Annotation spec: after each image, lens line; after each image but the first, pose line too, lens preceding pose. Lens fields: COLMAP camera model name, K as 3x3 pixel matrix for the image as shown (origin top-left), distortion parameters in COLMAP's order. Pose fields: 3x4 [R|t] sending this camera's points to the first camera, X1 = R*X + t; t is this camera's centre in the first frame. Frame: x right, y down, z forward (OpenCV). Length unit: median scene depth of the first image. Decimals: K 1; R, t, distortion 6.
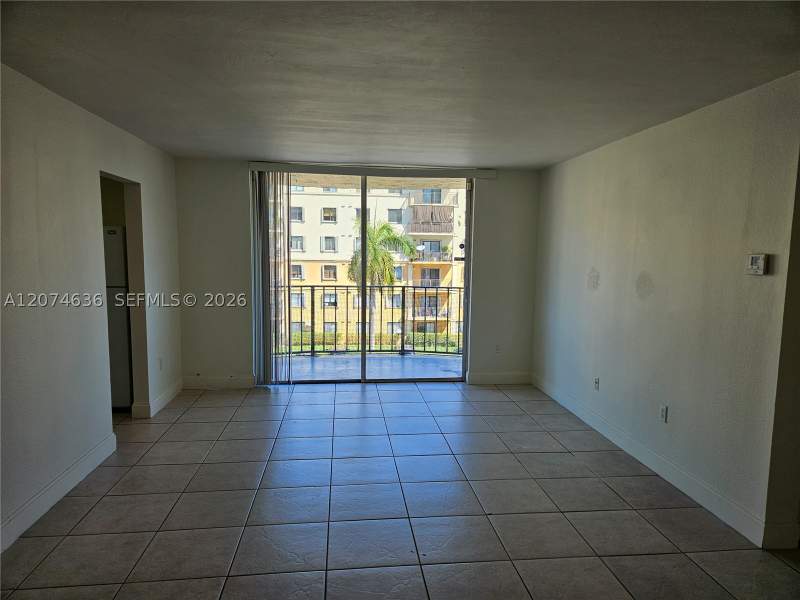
lens RADIAL K [[525.5, 0, 400.0], [0, 525.5, 300.0], [0, 0, 1]] dist [0.044852, -0.001989]
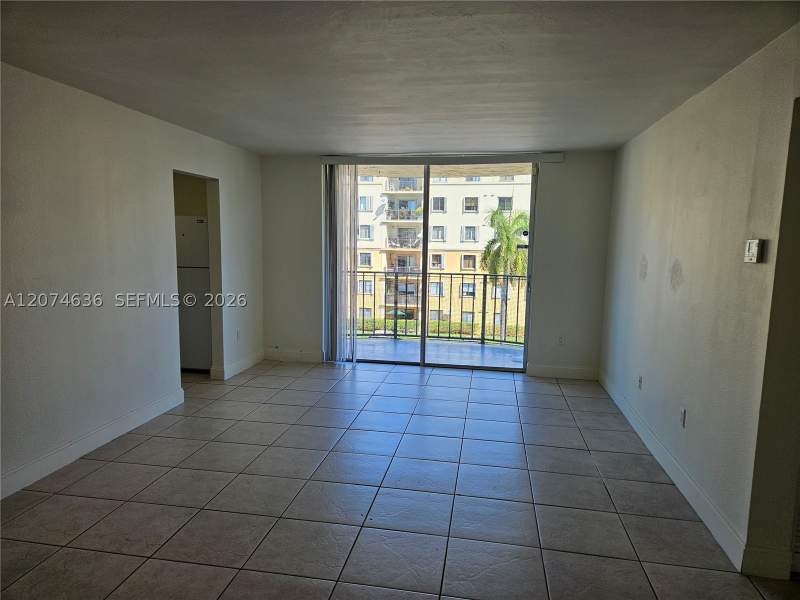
lens RADIAL K [[525.5, 0, 400.0], [0, 525.5, 300.0], [0, 0, 1]] dist [0.044852, -0.001989]
pose [[0.957310, 0.035938, -0.286822, 0.181867], [-0.030658, 0.999268, 0.022880, 0.005278], [0.287434, -0.013110, 0.957711, -0.000680]]
